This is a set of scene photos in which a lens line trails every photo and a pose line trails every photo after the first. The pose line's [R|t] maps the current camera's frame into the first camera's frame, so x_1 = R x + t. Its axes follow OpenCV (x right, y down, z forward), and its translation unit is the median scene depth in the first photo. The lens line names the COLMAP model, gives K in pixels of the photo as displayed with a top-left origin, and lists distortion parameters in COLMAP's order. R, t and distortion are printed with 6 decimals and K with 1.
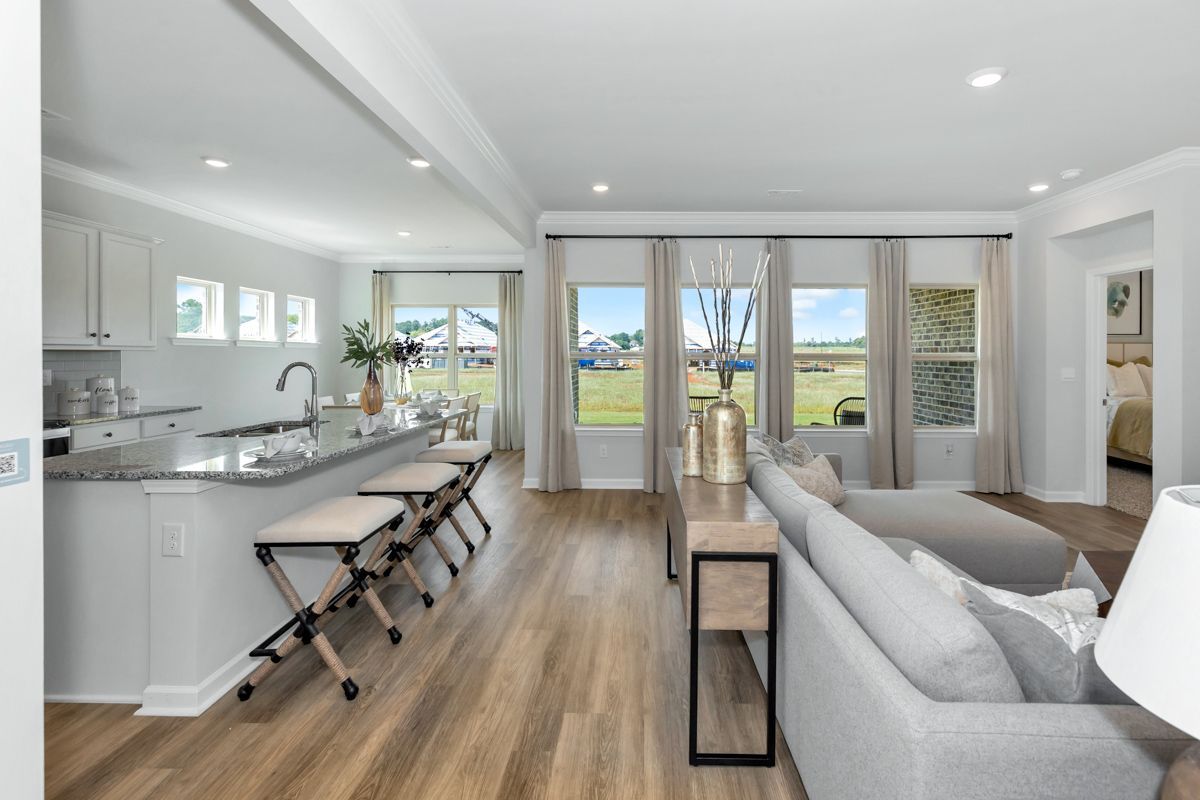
lens RADIAL K [[568.6, 0, 637.4], [0, 568.6, 359.4], [0, 0, 1]] dist [0.003049, 0.000336]
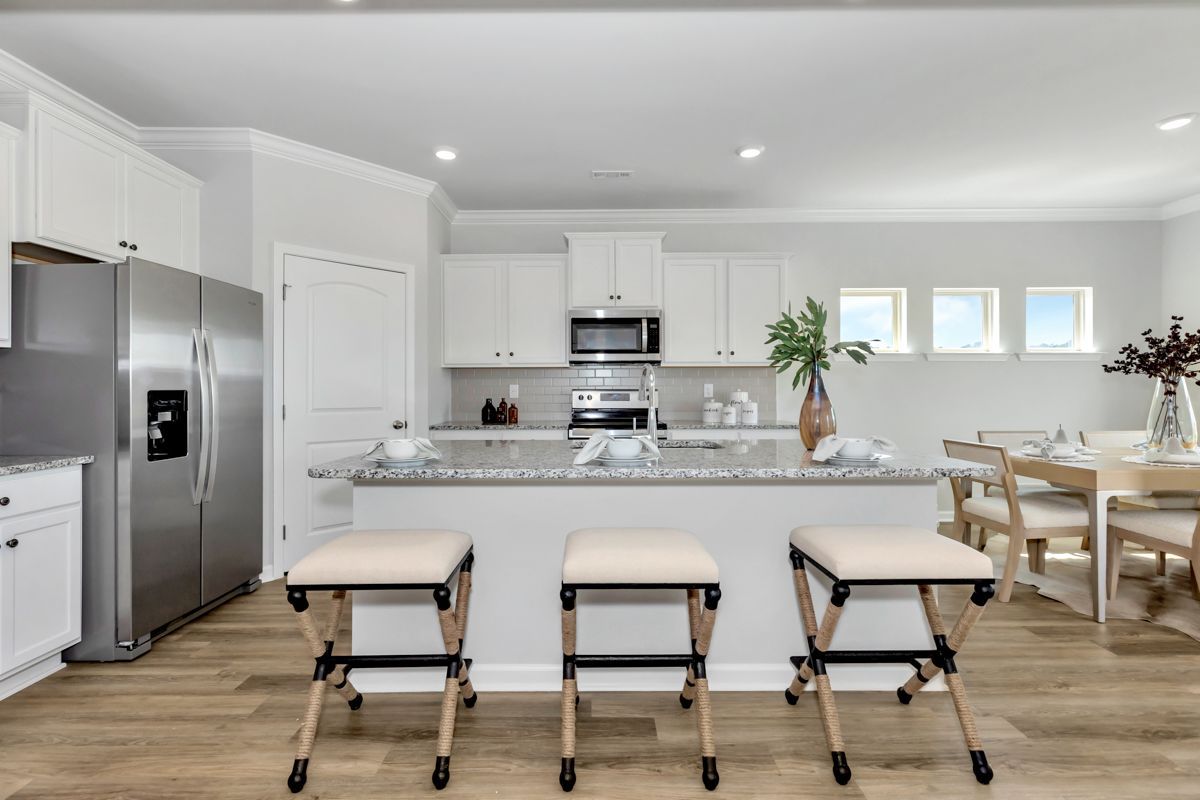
lens RADIAL K [[545.1, 0, 592.9], [0, 545.1, 389.4], [0, 0, 1]] dist [0.001085, -0.000096]
pose [[0.000838, -0.004225, -0.999991, 0.095896], [-0.004611, 0.999980, -0.004229, 0.026547], [0.999989, 0.004614, 0.000818, 0.559276]]
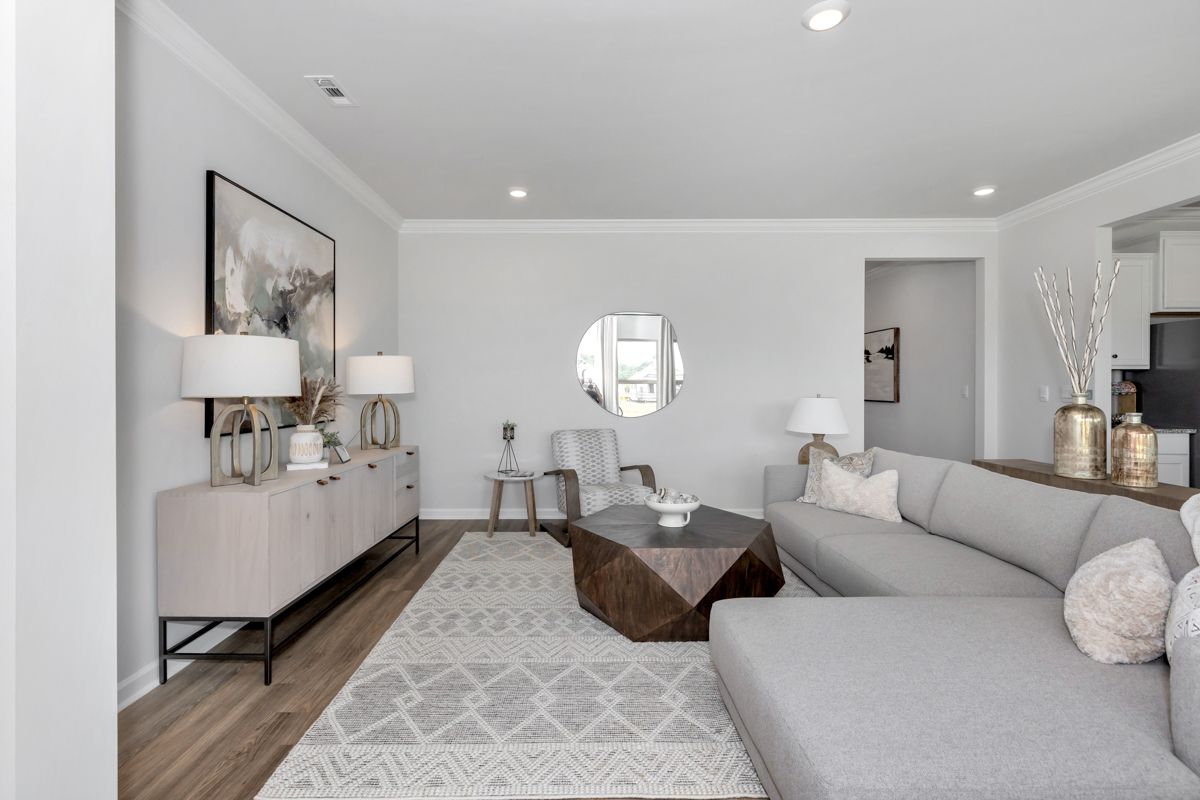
lens RADIAL K [[572.7, 0, 575.6], [0, 572.7, 390.3], [0, 0, 1]] dist [0.001596, 0.000759]
pose [[-0.999962, -0.003115, 0.008137, 0.501120], [-0.003001, 0.999898, 0.013975, 0.016415], [-0.008179, 0.013950, -0.999869, 0.950623]]
